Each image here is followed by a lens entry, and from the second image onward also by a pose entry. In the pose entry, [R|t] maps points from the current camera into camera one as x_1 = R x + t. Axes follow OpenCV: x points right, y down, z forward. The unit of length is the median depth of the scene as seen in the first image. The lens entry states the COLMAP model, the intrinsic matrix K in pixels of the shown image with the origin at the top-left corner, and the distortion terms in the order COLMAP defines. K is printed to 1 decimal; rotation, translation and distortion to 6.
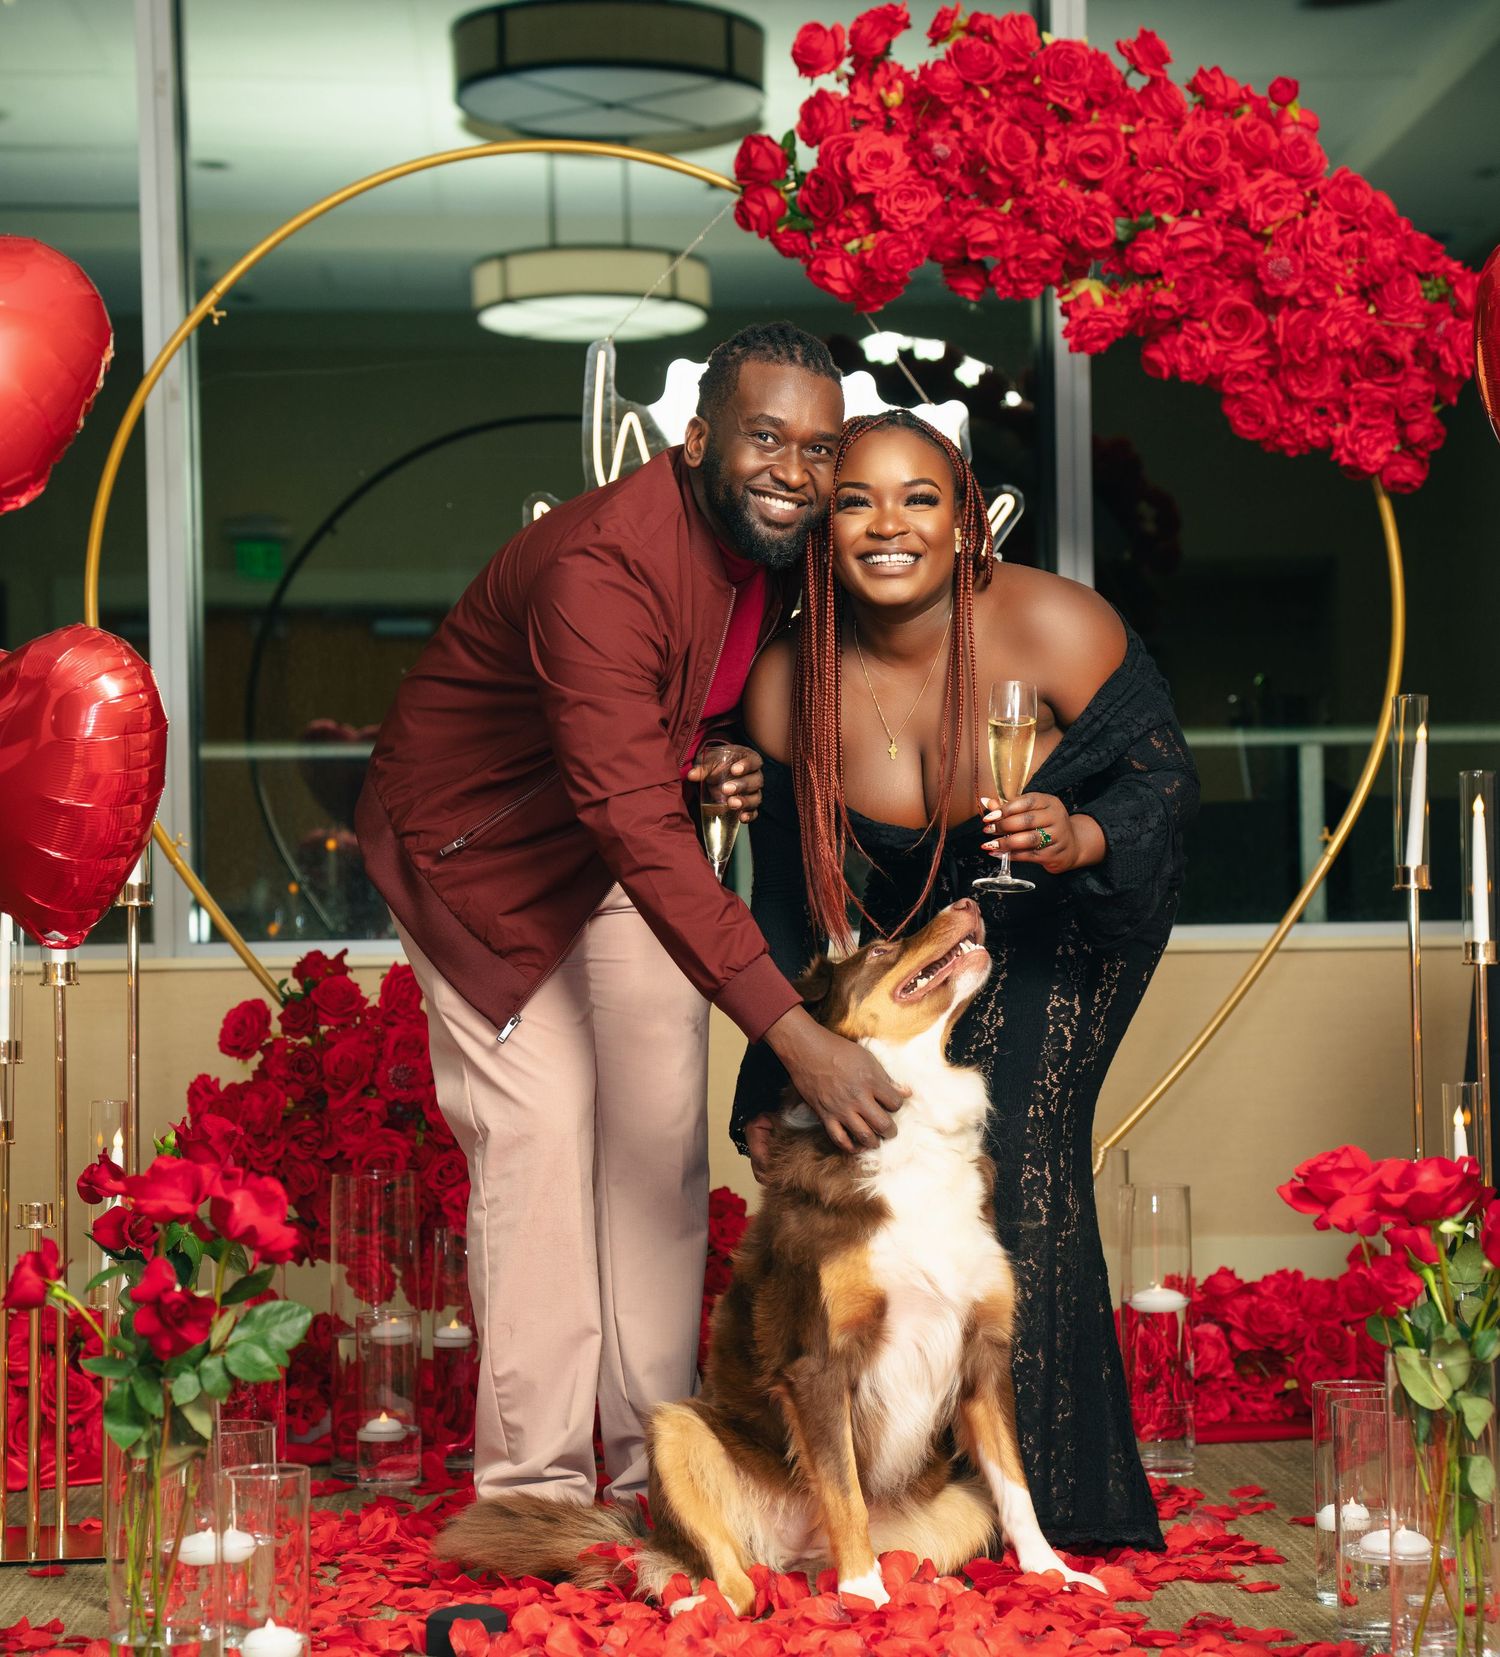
lens RADIAL K [[3269.9, 0, 758.8], [0, 3269.9, 828.7], [0, 0, 1]] dist [0.036364, 0.000000]
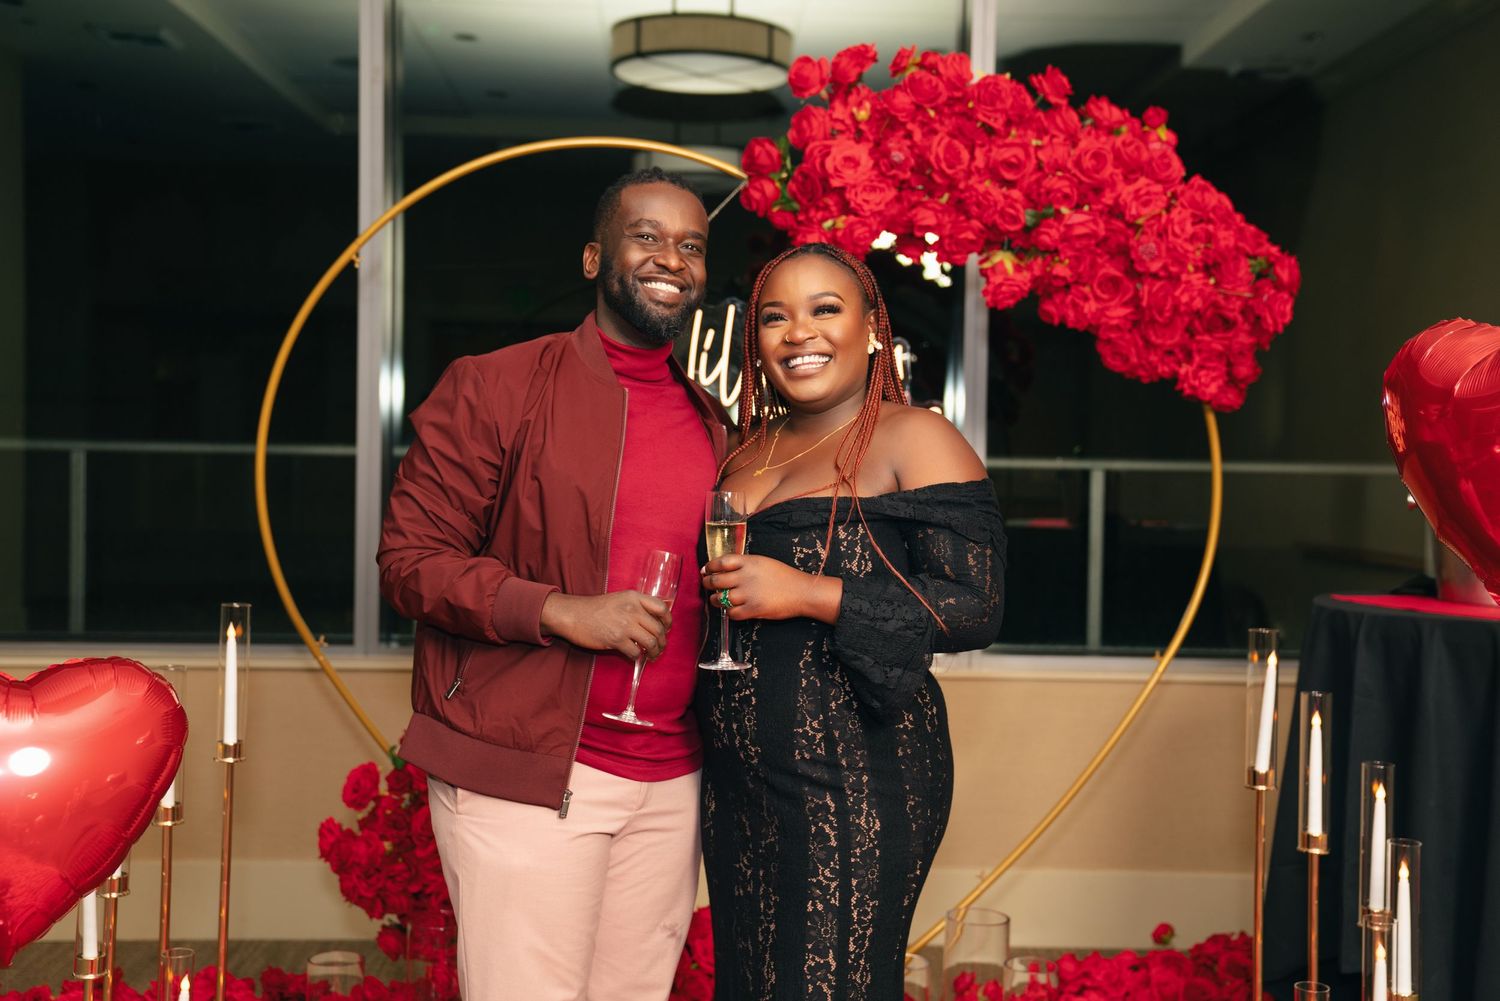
lens RADIAL K [[1756.1, 0, 736.9], [0, 1756.1, 500.4], [0, 0, 1]] dist [0.006978, 0.000000]
pose [[0.999119, 0.034943, -0.023223, 0.011931], [-0.034392, 0.999126, 0.023751, -0.080099], [0.024032, -0.022931, 0.999448, 0.275767]]
